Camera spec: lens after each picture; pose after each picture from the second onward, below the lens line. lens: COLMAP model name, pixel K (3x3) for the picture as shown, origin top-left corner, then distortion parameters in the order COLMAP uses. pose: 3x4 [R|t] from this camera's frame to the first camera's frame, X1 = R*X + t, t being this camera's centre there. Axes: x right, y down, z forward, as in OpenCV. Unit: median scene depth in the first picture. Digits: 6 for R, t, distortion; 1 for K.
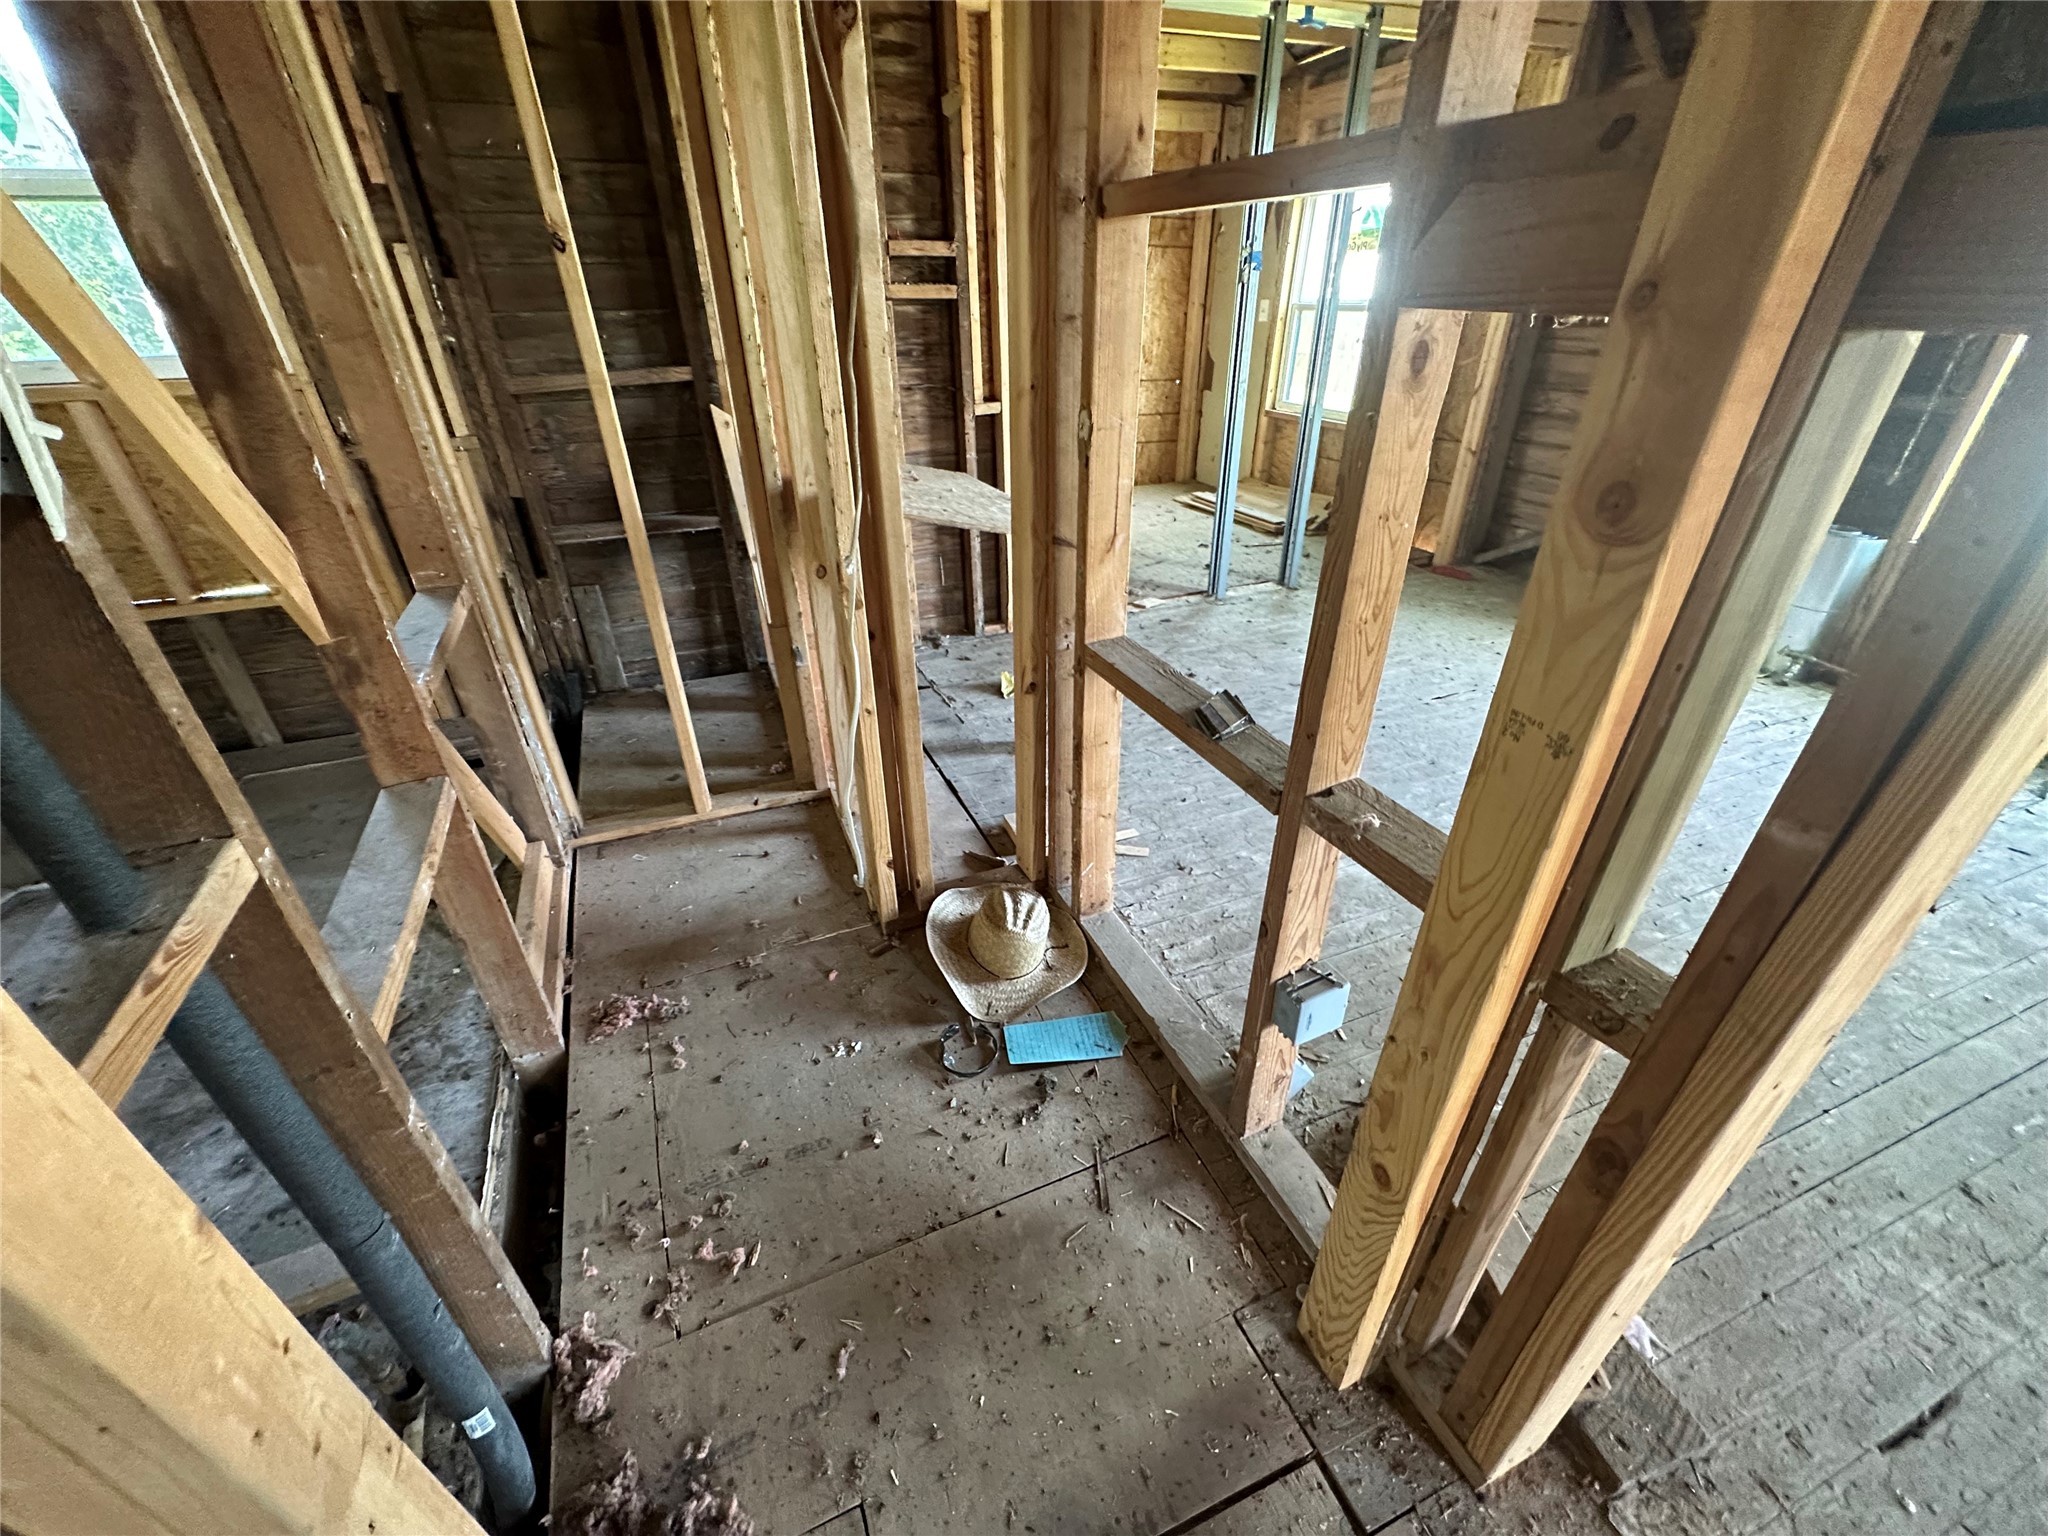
lens RADIAL K [[827.6, 0, 1015.3], [0, 827.6, 772.1], [0, 0, 1]] dist [0.002249, 0.000512]
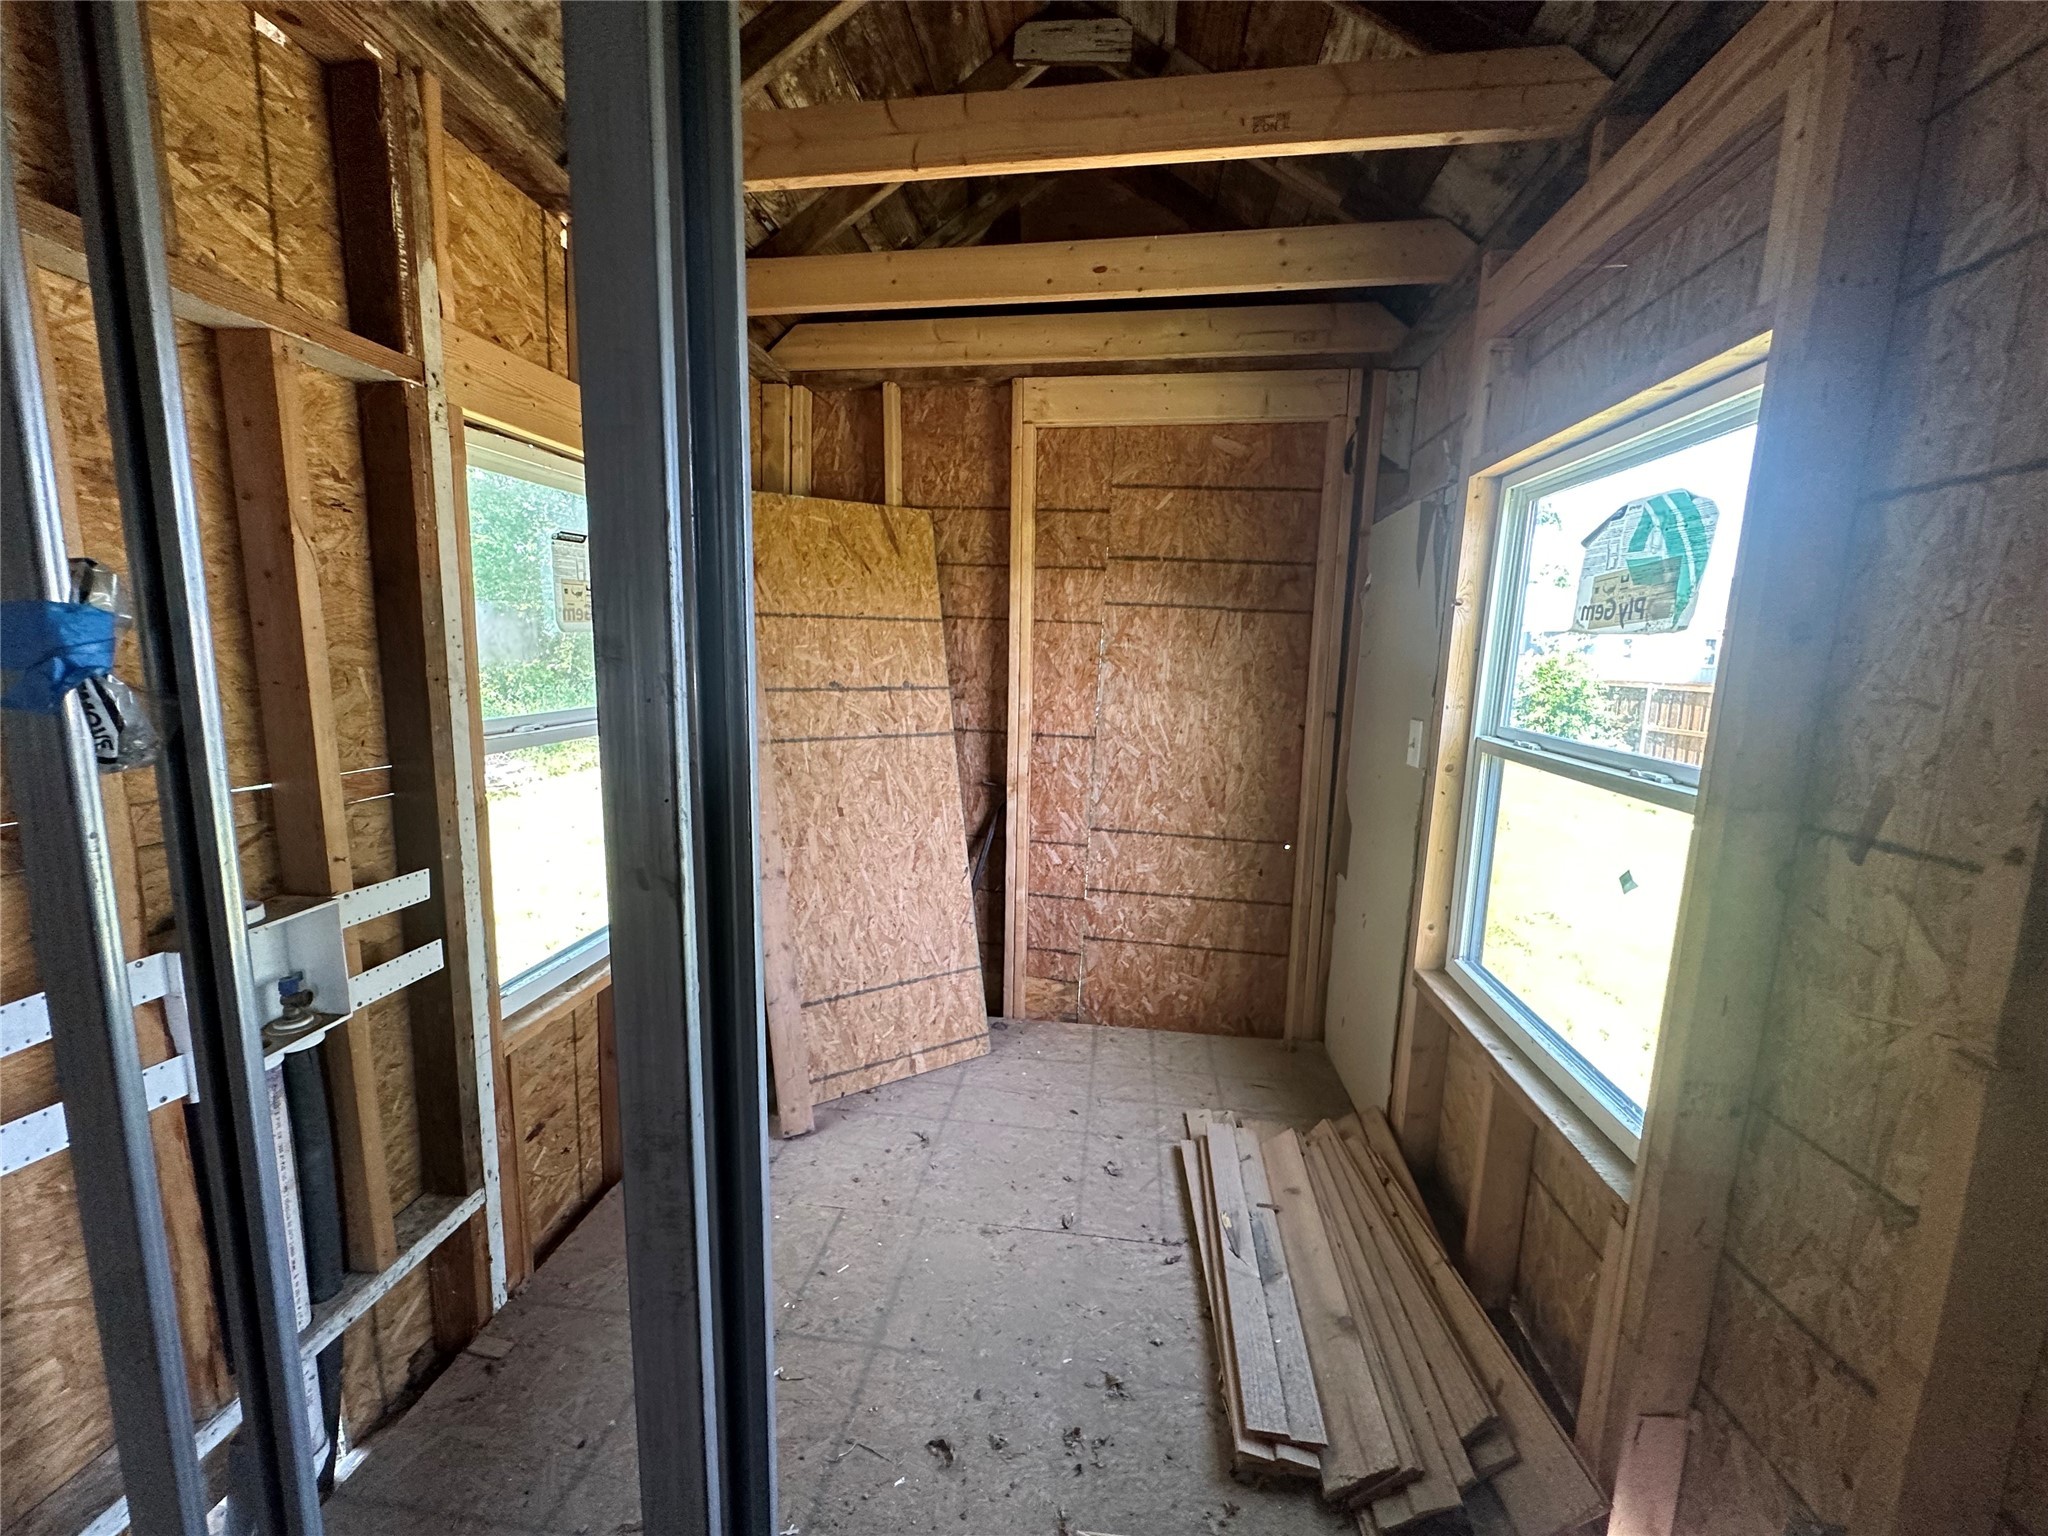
lens RADIAL K [[827.6, 0, 1020.3], [0, 827.6, 764.1], [0, 0, 1]] dist [0.002249, 0.000512]
pose [[0.868461, 0.099087, -0.485754, 0.313570], [-0.275906, 0.910664, -0.307519, -0.346106], [0.411887, 0.401091, 0.818215, 0.553032]]
